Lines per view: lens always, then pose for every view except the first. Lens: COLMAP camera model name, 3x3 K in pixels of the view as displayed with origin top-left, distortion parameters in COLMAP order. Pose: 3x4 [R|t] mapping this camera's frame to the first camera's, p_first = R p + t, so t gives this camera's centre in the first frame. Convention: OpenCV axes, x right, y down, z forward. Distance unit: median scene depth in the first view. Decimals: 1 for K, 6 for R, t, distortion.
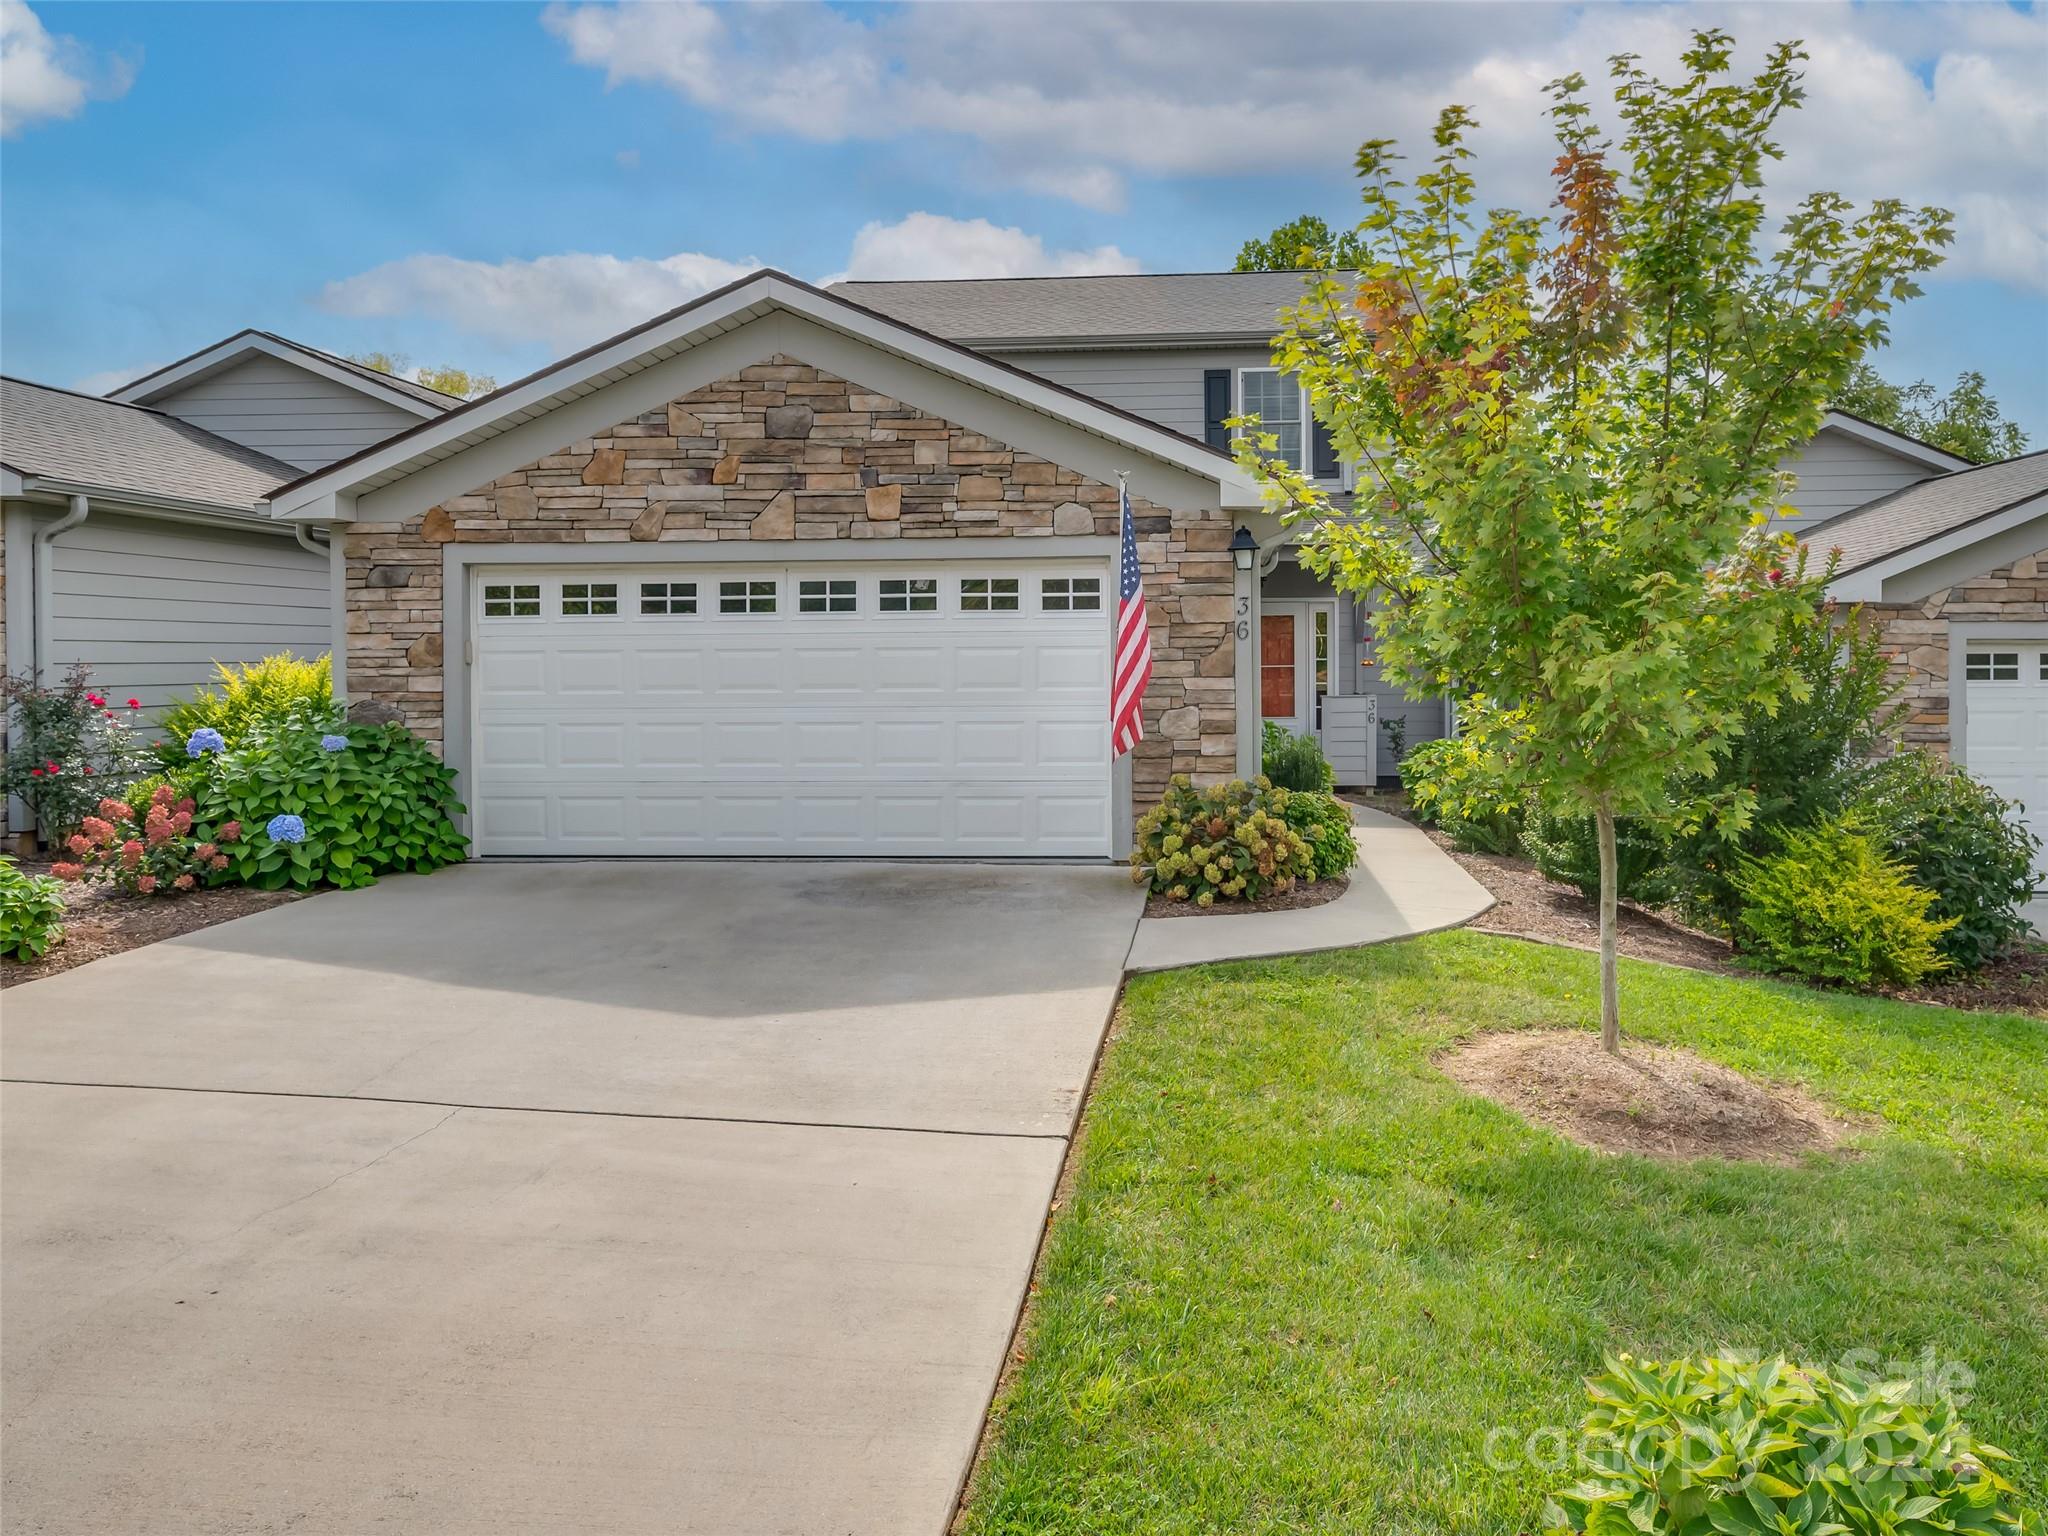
lens RADIAL K [[1680.9, 0, 1026.0], [0, 1680.9, 672.5], [0, 0, 1]] dist [0.005009, 0.002456]
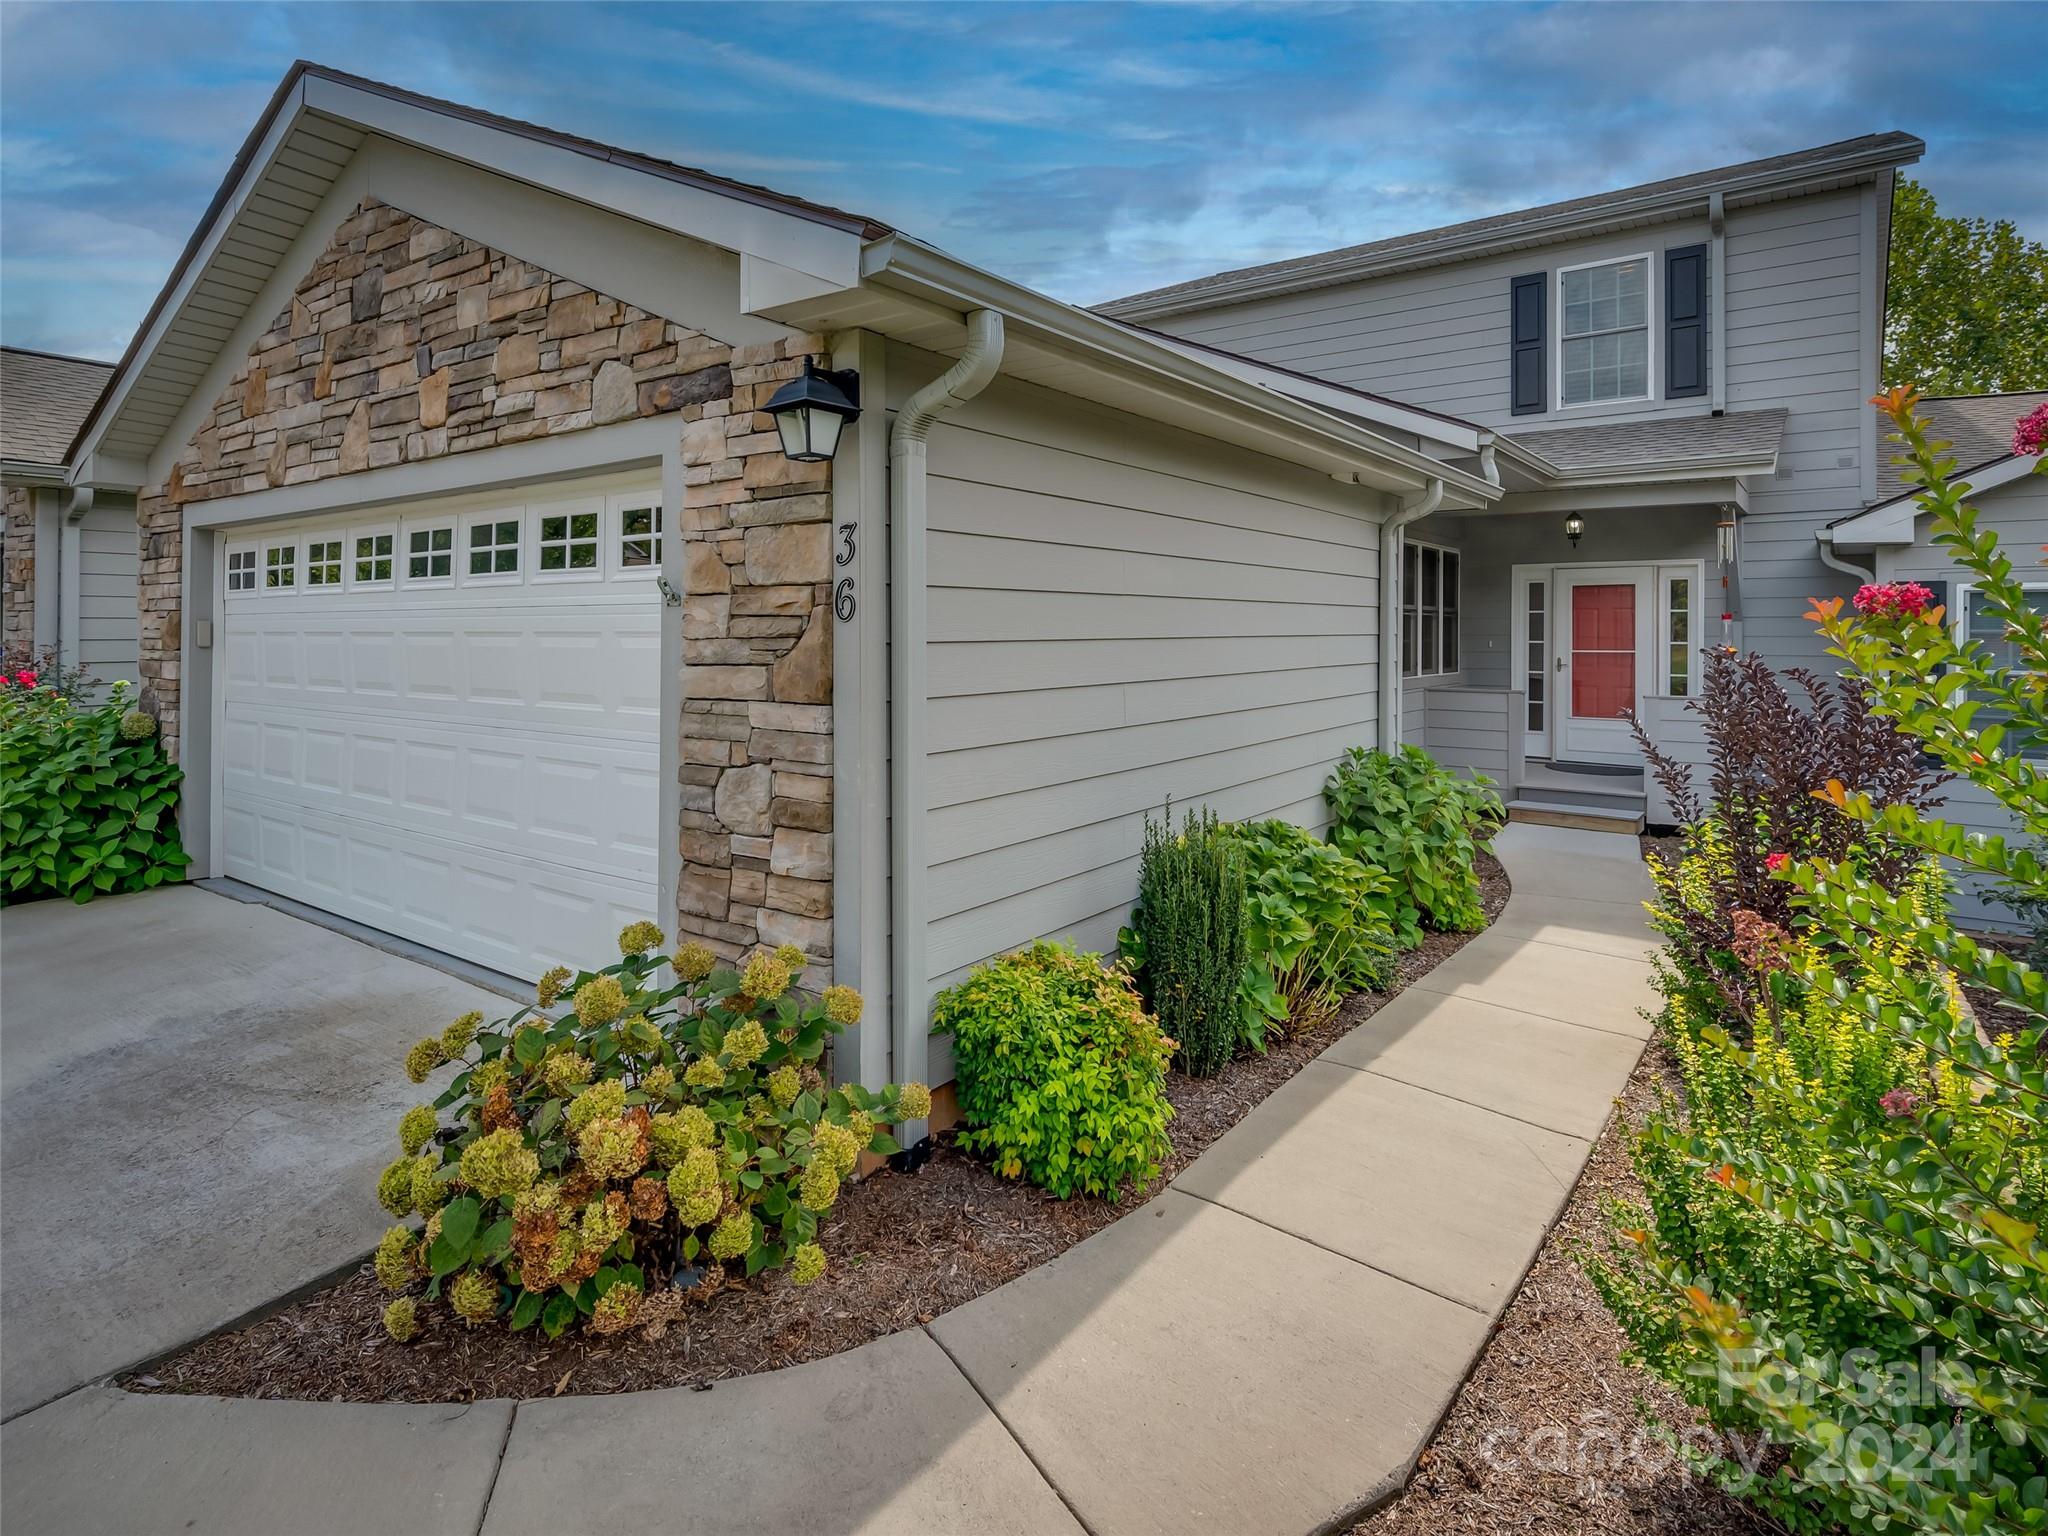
lens RADIAL K [[1107.6, 0, 1027.5], [0, 1107.6, 622.0], [0, 0, 1]] dist [0.001501, 0.000176]
pose [[0.857669, 0.002556, -0.514196, 0.311887], [-0.009938, 0.999883, -0.011606, -0.015963], [0.514106, 0.015064, 0.857594, 0.756354]]
